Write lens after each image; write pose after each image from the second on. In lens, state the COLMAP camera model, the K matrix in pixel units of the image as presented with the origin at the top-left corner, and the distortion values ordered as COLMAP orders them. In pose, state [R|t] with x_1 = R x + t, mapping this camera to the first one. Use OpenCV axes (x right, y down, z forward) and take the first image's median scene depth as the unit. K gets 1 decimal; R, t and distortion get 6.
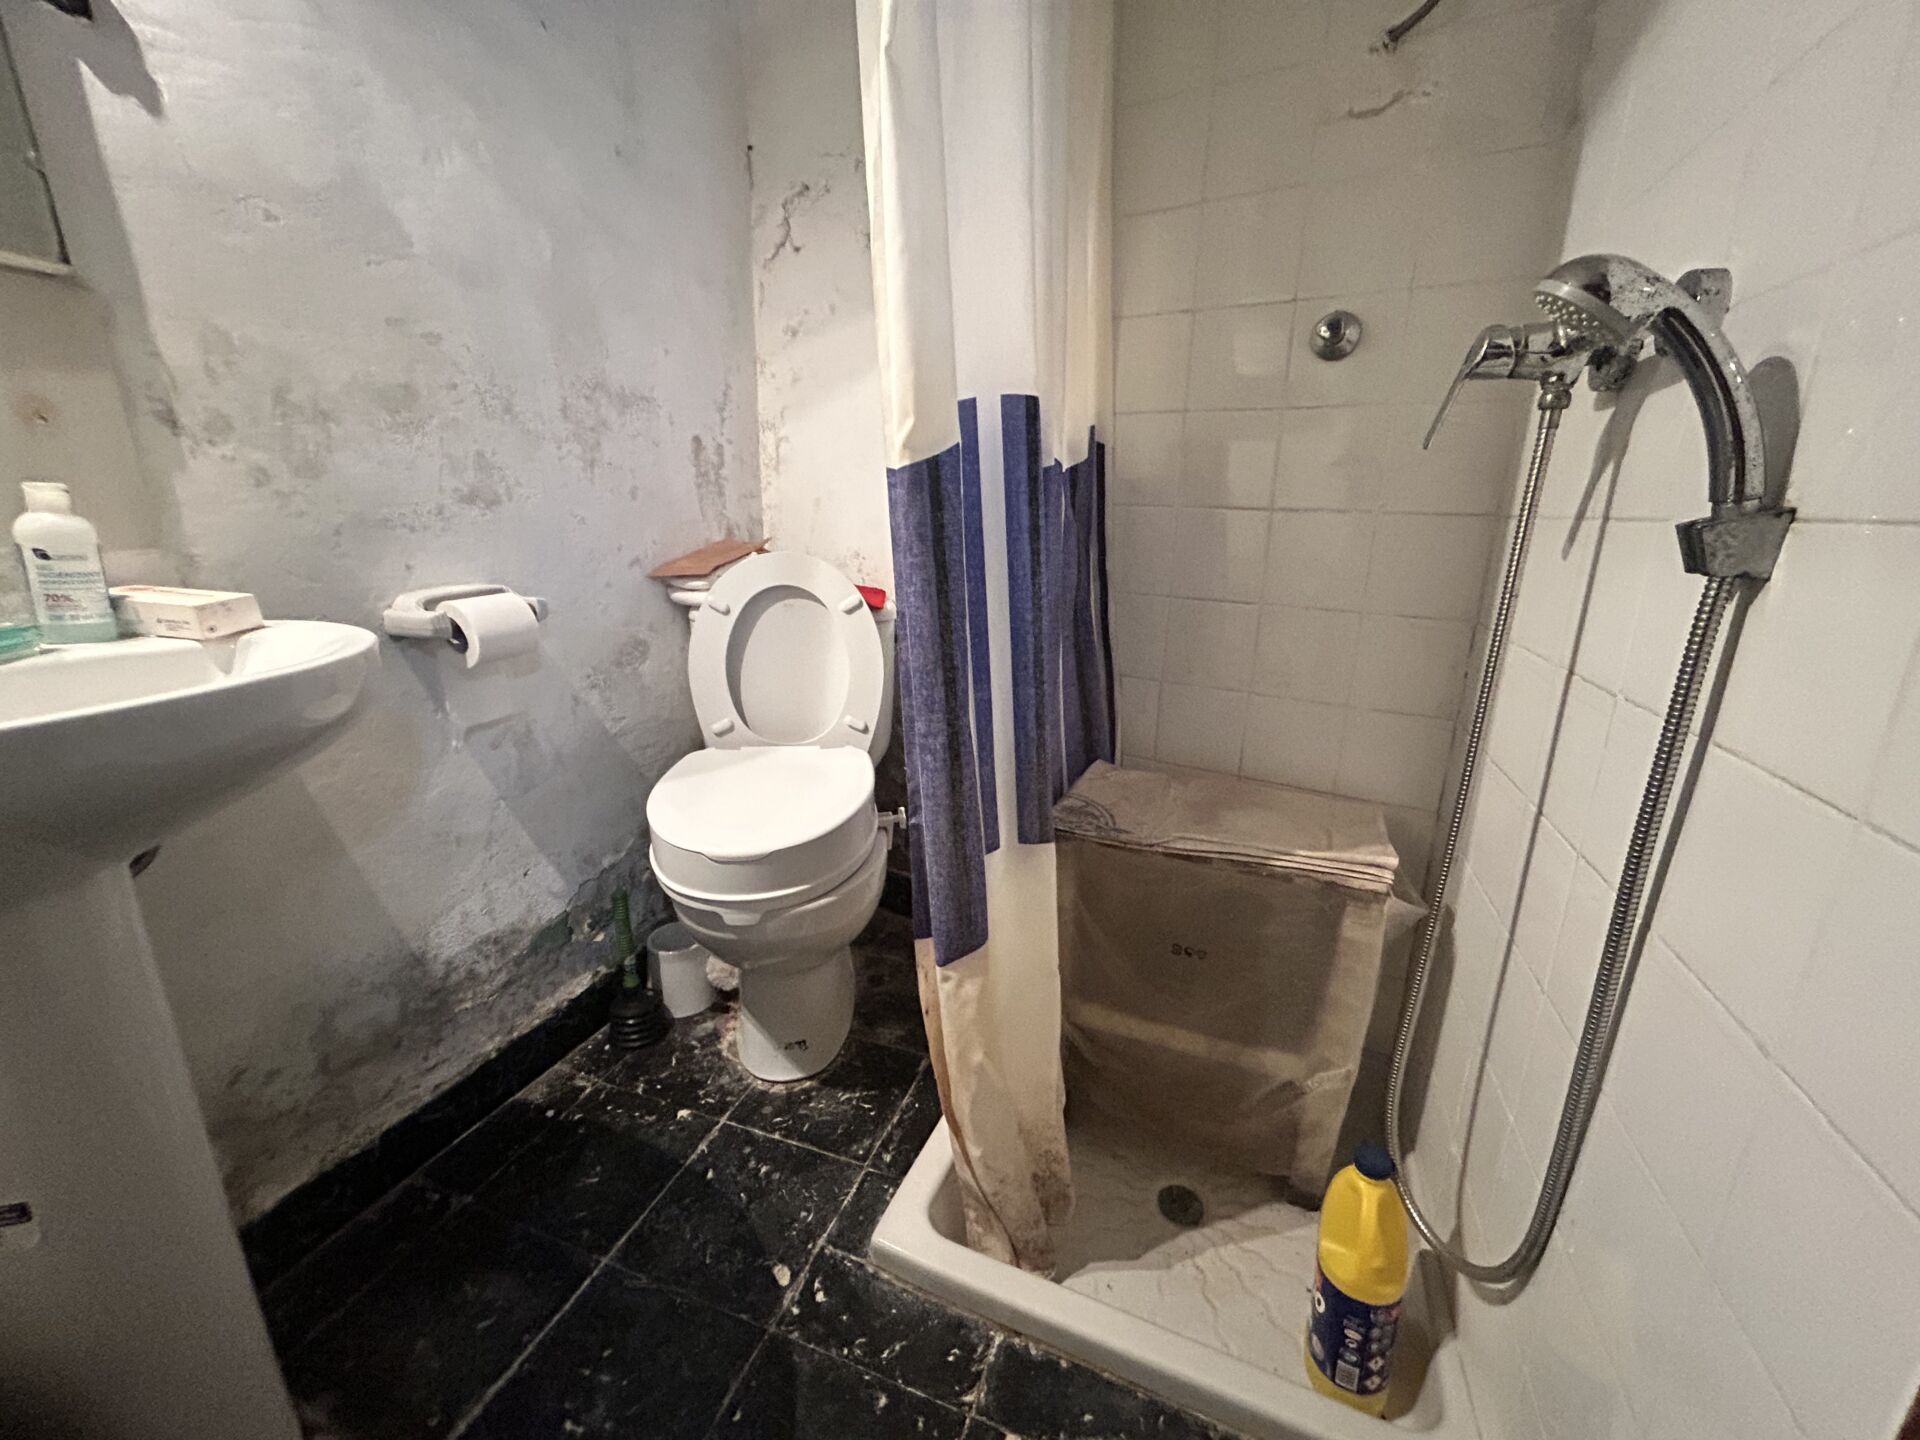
lens RADIAL K [[773.6, 0, 956.8], [0, 773.6, 718.4], [0, 0, 1]] dist [-0.002445, 0.001241]
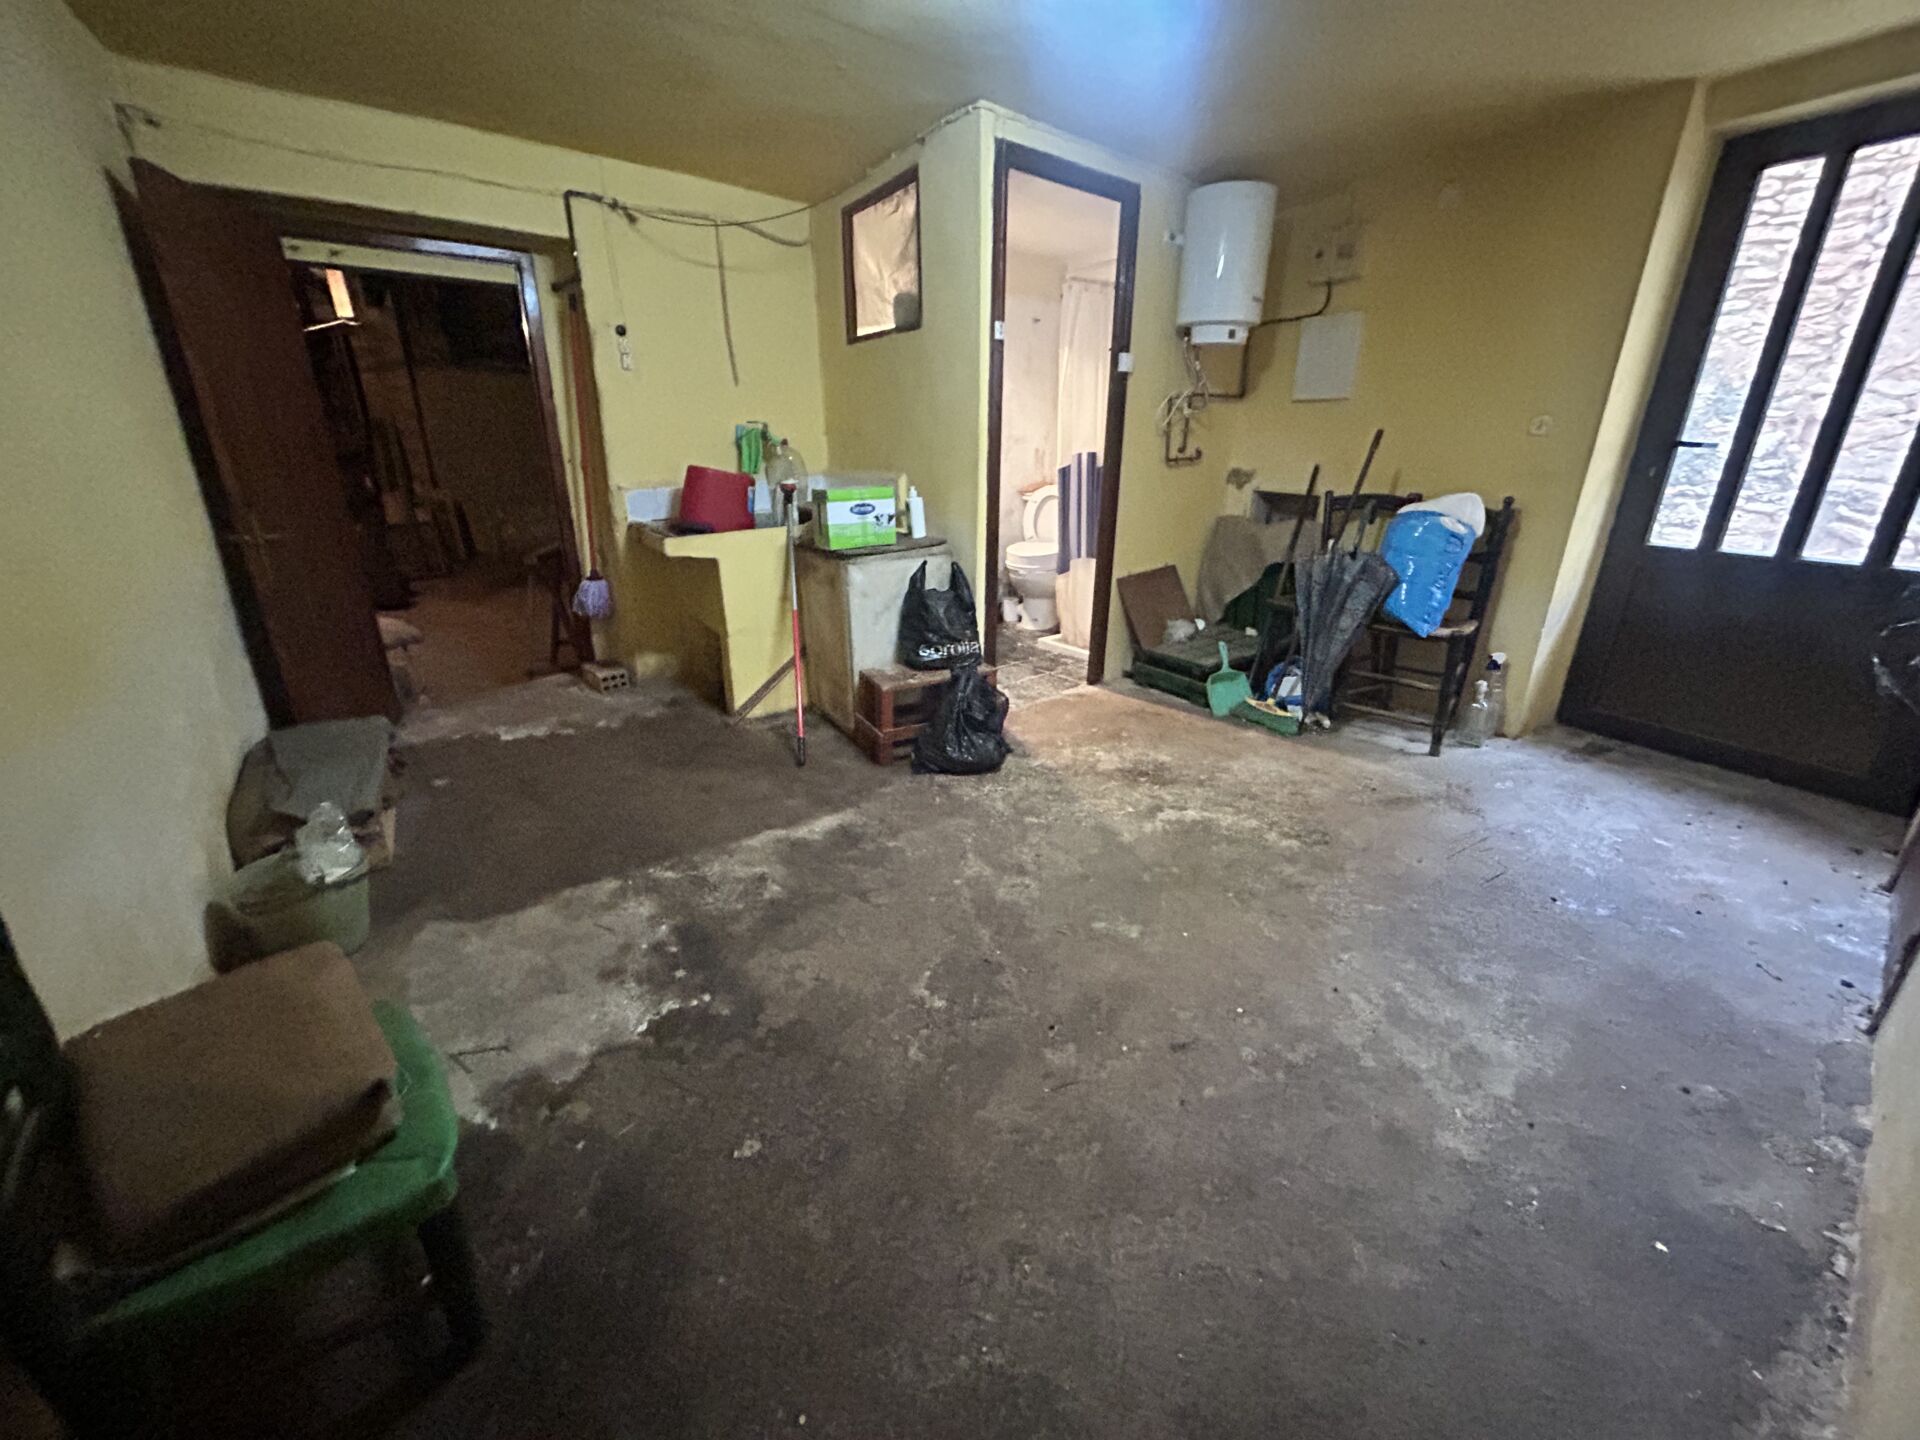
lens RADIAL K [[773.6, 0, 955.6], [0, 773.6, 720.4], [0, 0, 1]] dist [-0.002445, 0.001241]
pose [[0.884265, 0.167969, -0.435731, 1.350720], [-0.131893, 0.984915, 0.112012, 0.618857], [0.447973, -0.041578, 0.893080, -2.931683]]
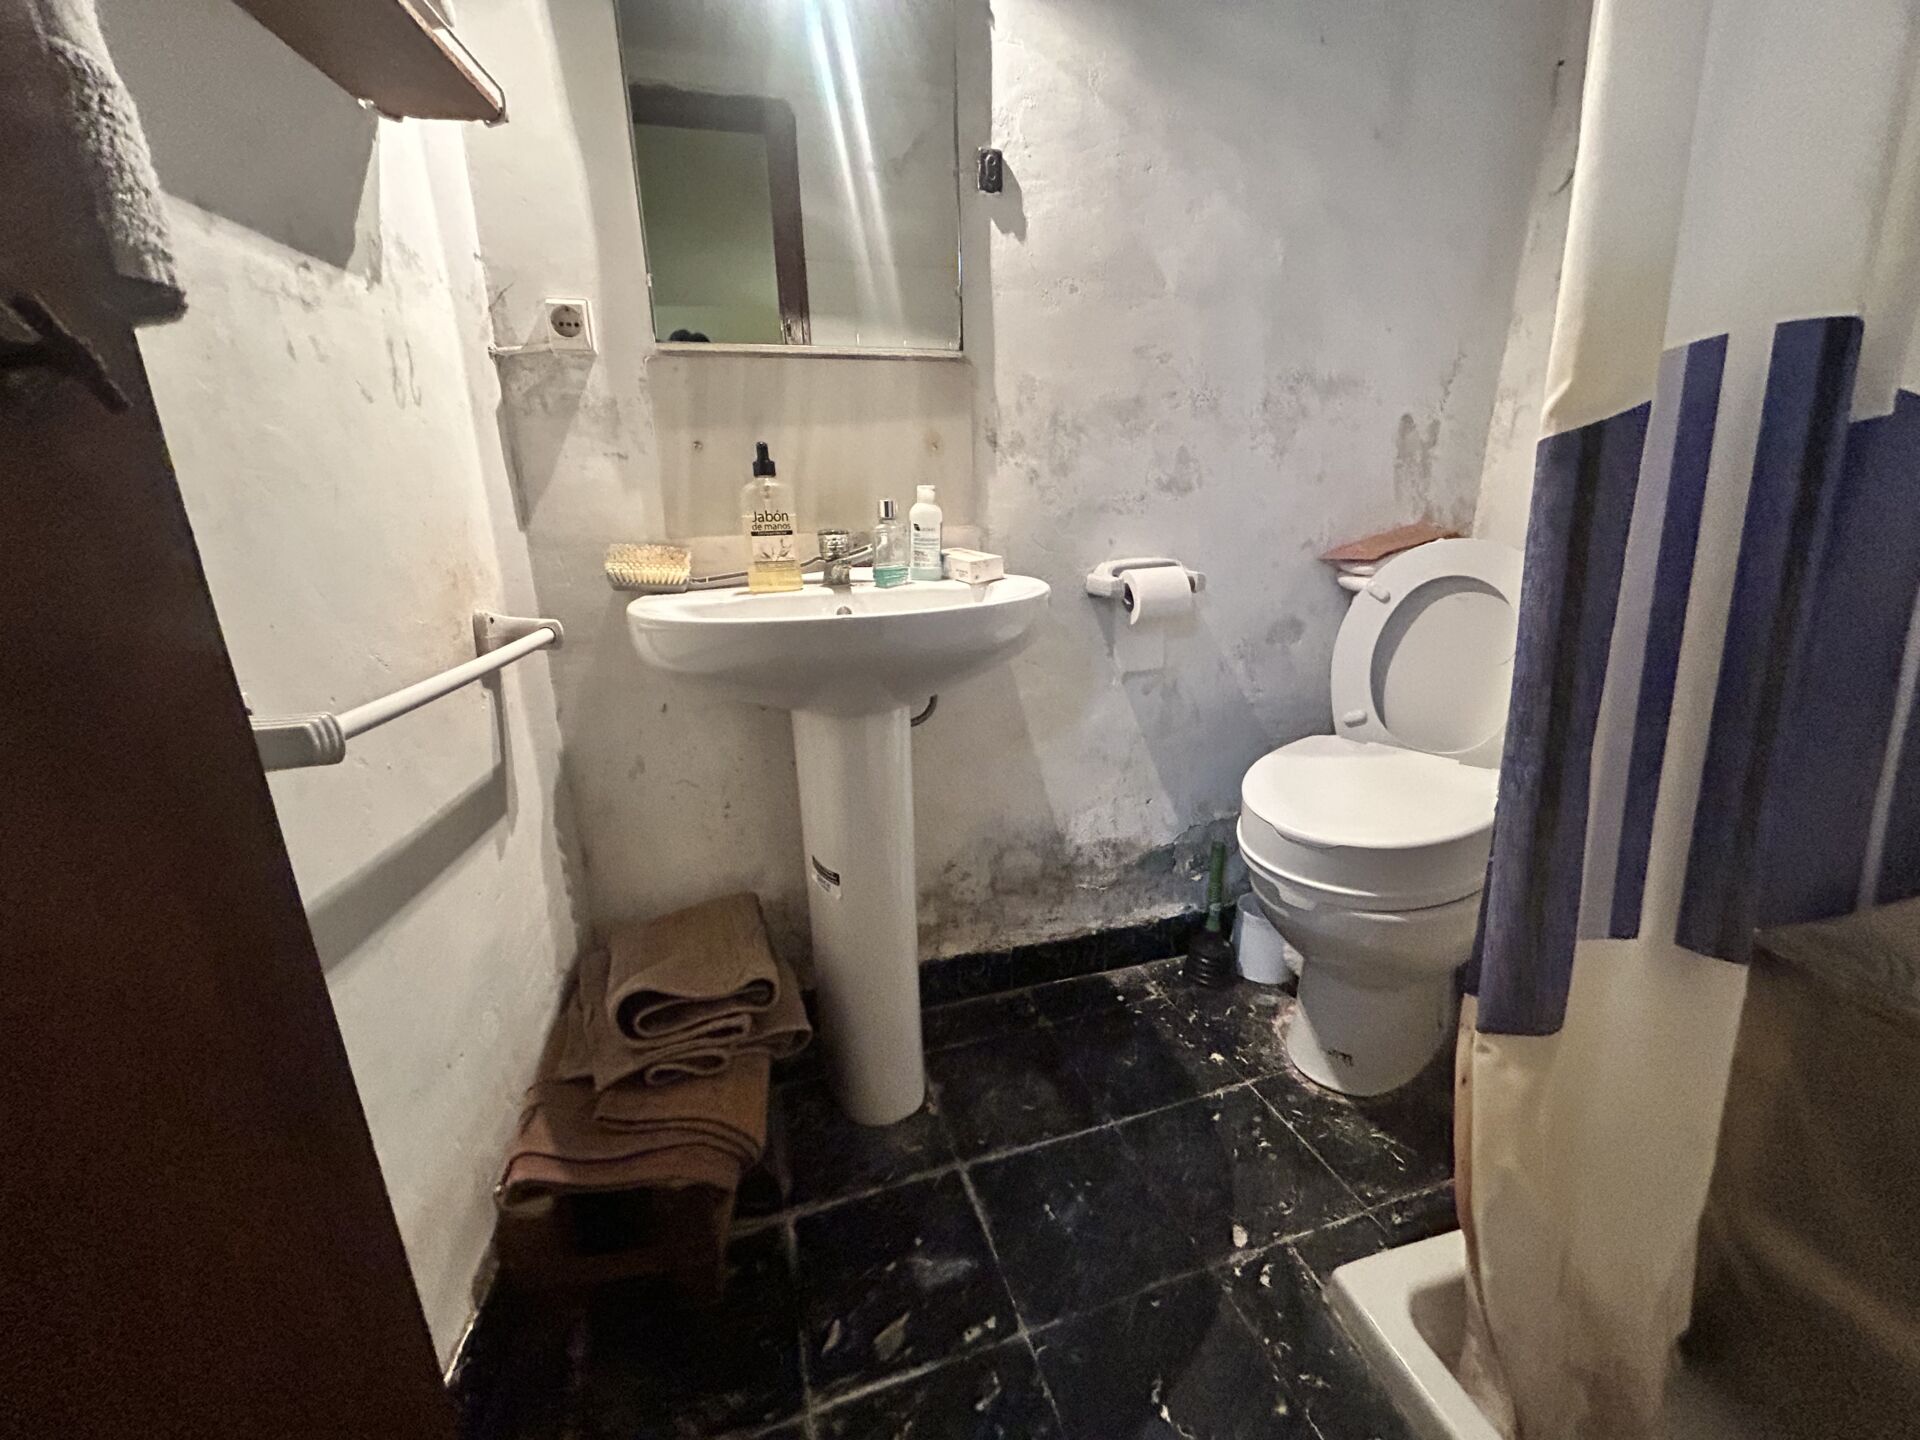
lens RADIAL K [[773.6, 0, 956.9], [0, 773.6, 718.4], [0, 0, 1]] dist [-0.002445, 0.001241]
pose [[0.617029, 0.203304, -0.760226, 0.163721], [-0.186965, 0.976264, 0.109330, -0.000345], [0.764408, 0.074676, 0.640394, -0.004831]]
